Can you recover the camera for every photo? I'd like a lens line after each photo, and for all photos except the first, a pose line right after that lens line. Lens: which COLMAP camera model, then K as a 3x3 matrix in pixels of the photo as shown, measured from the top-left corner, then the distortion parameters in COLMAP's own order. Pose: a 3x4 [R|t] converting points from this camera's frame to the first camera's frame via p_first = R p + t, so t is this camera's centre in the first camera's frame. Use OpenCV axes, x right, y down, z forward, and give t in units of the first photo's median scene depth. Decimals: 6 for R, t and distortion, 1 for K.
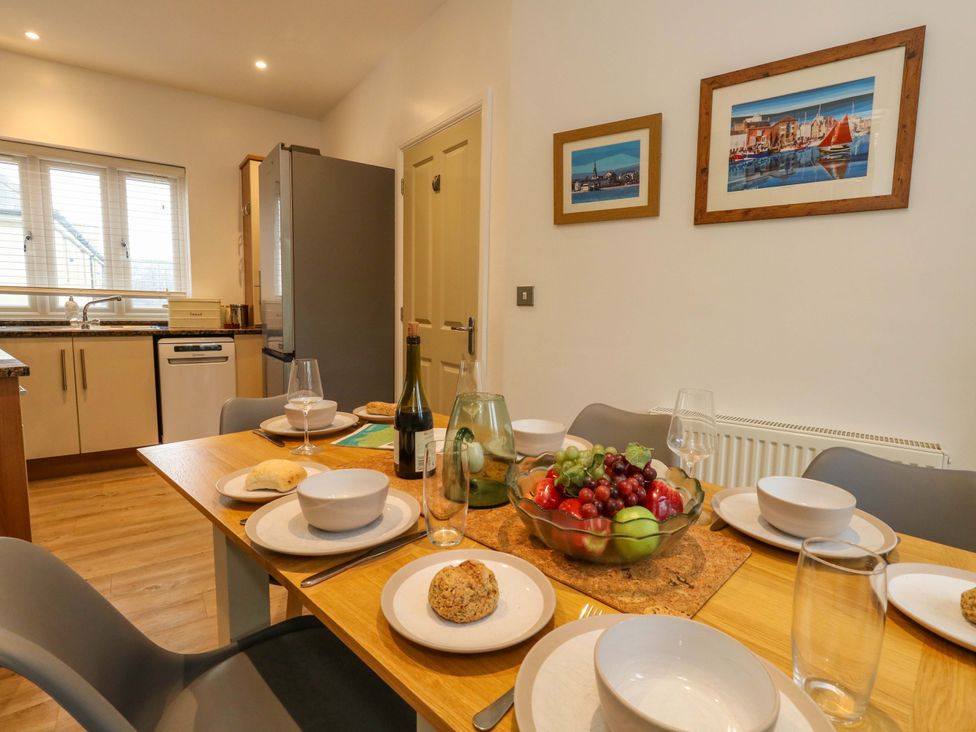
lens RADIAL K [[548.2, 0, 489.9], [0, 548.2, 365.8], [0, 0, 1]] dist [-0.000440, 0.000643]
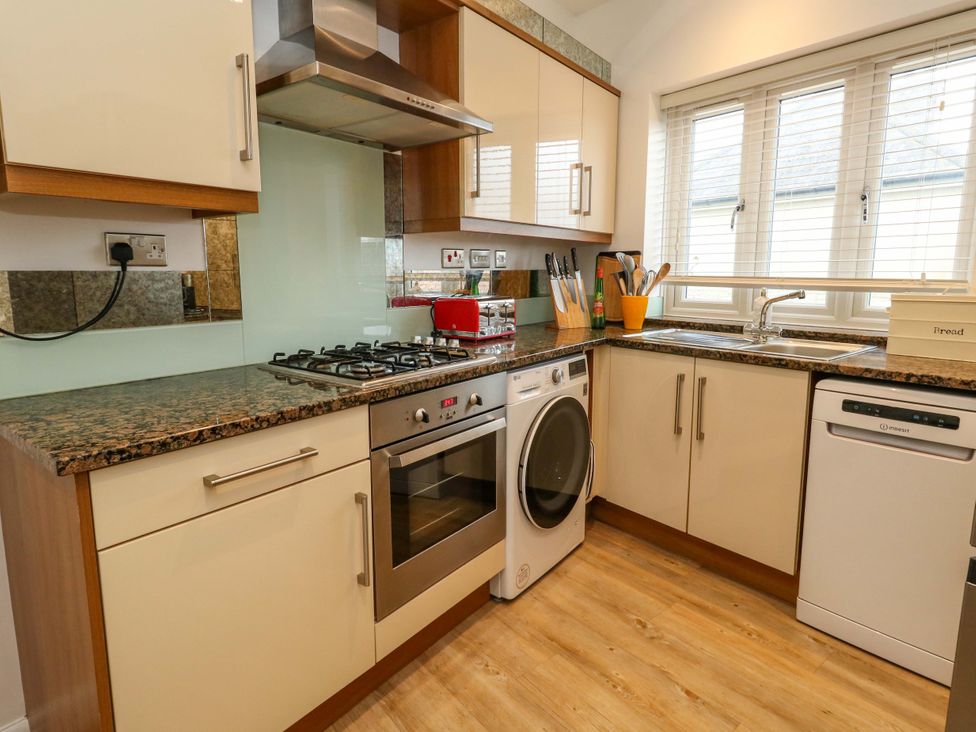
lens RADIAL K [[548.2, 0, 487.9], [0, 548.2, 356.3], [0, 0, 1]] dist [-0.000440, 0.000643]
pose [[0.089624, 0.126497, -0.987910, -0.143806], [-0.105614, 0.987516, 0.116865, -0.094342], [0.990360, 0.093863, 0.101865, 0.645826]]
